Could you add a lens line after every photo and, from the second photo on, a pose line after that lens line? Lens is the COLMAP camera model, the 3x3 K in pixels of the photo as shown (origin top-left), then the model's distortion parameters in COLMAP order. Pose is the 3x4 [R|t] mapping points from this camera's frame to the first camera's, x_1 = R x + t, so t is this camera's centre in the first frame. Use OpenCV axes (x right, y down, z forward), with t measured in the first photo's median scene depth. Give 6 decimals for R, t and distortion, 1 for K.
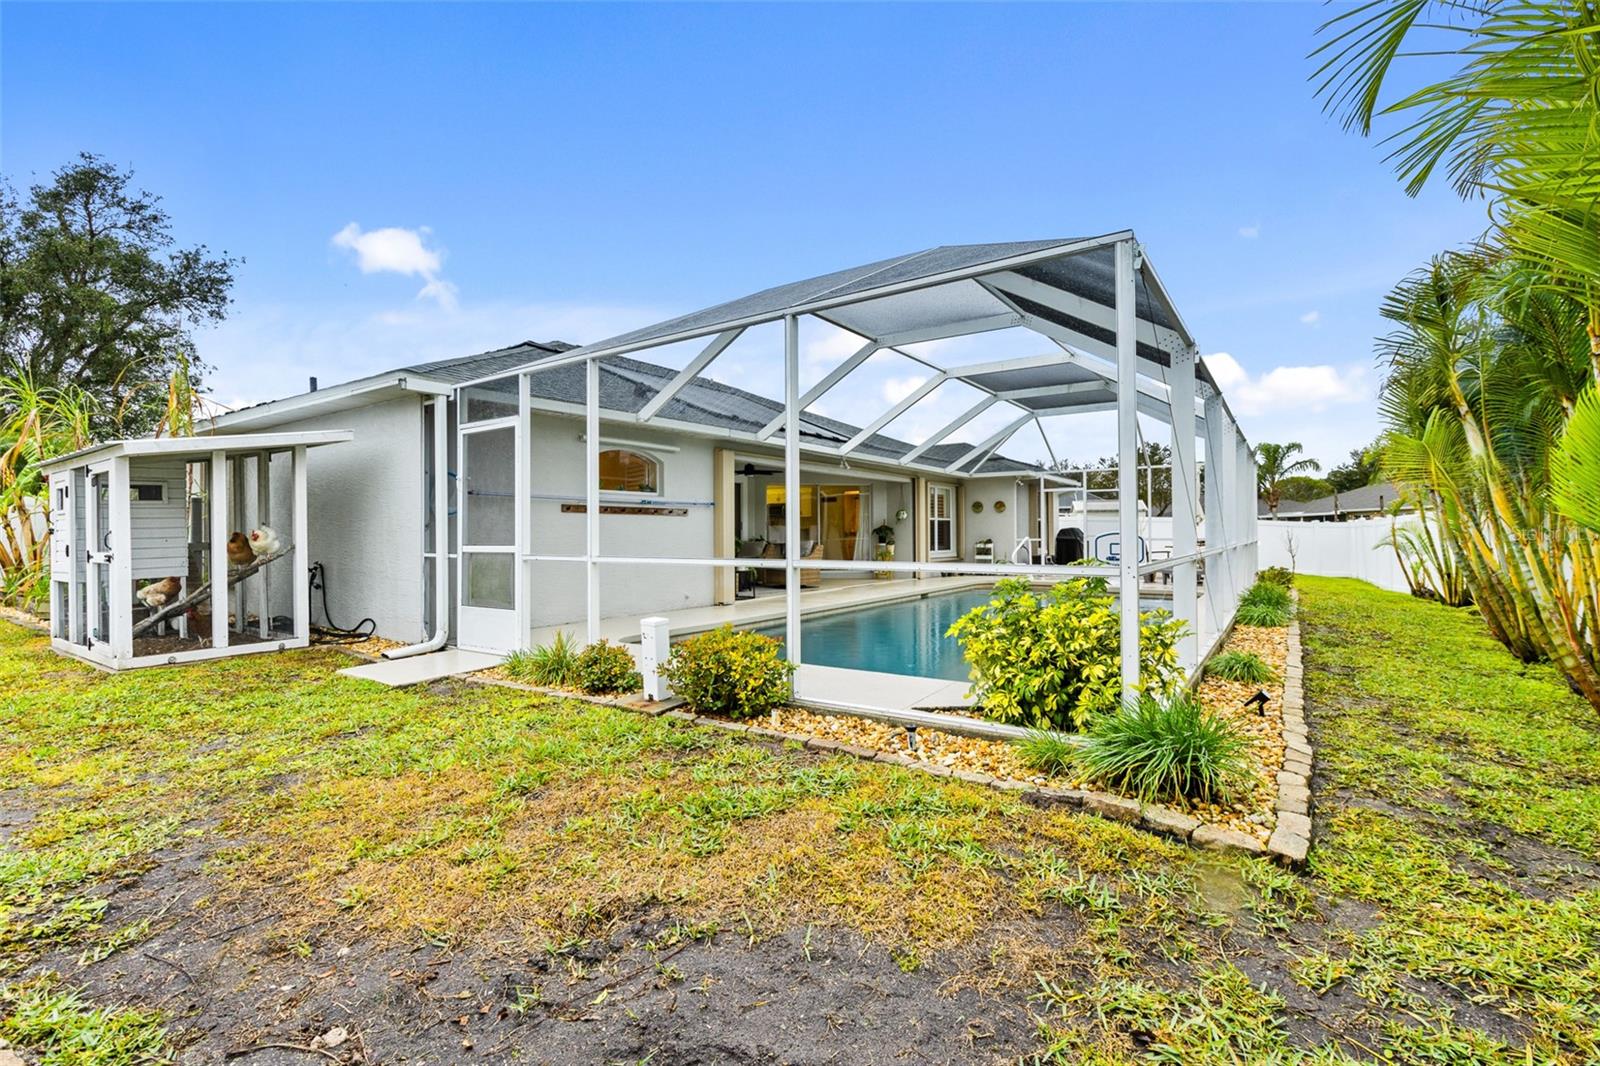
lens RADIAL K [[731.2, 0, 800.0], [0, 731.2, 533.0], [0, 0, 1]] dist [-0.000201, -0.000364]
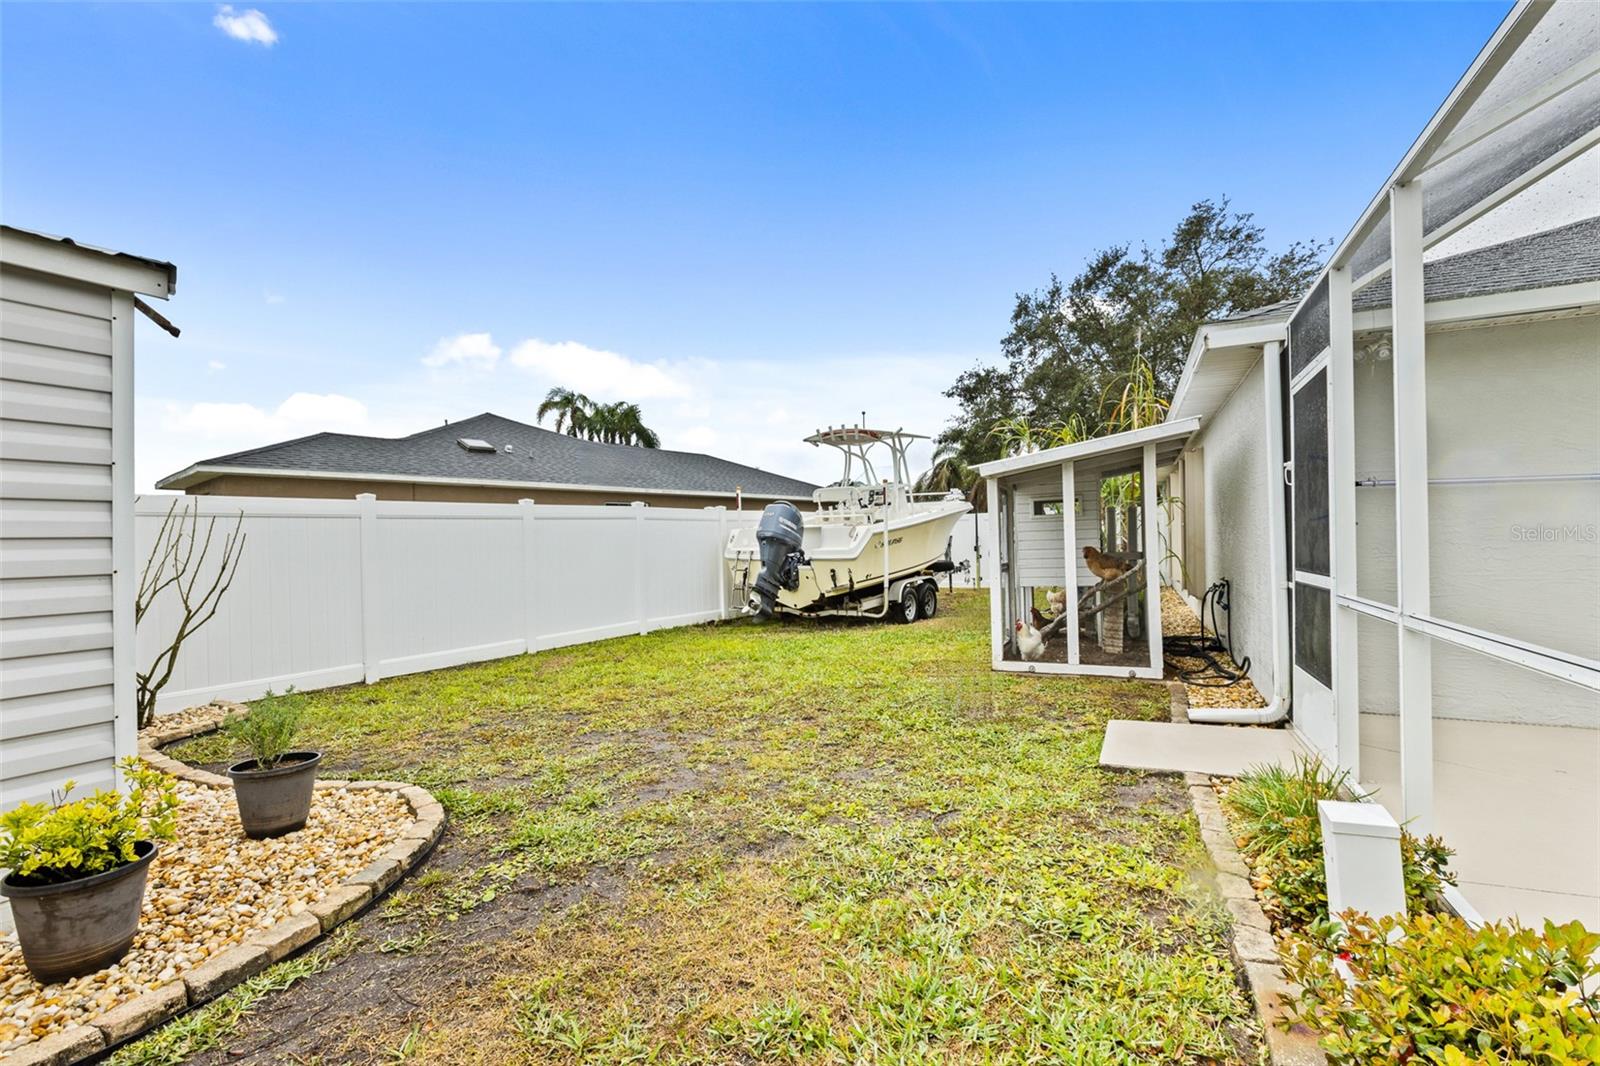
lens RADIAL K [[731.2, 0, 800.0], [0, 731.2, 533.0], [0, 0, 1]] dist [-0.000201, -0.000364]
pose [[0.185316, -0.003208, -0.982674, 0.076324], [0.005403, 0.999983, -0.002246, -0.014058], [0.982664, -0.004893, 0.185330, 0.425881]]
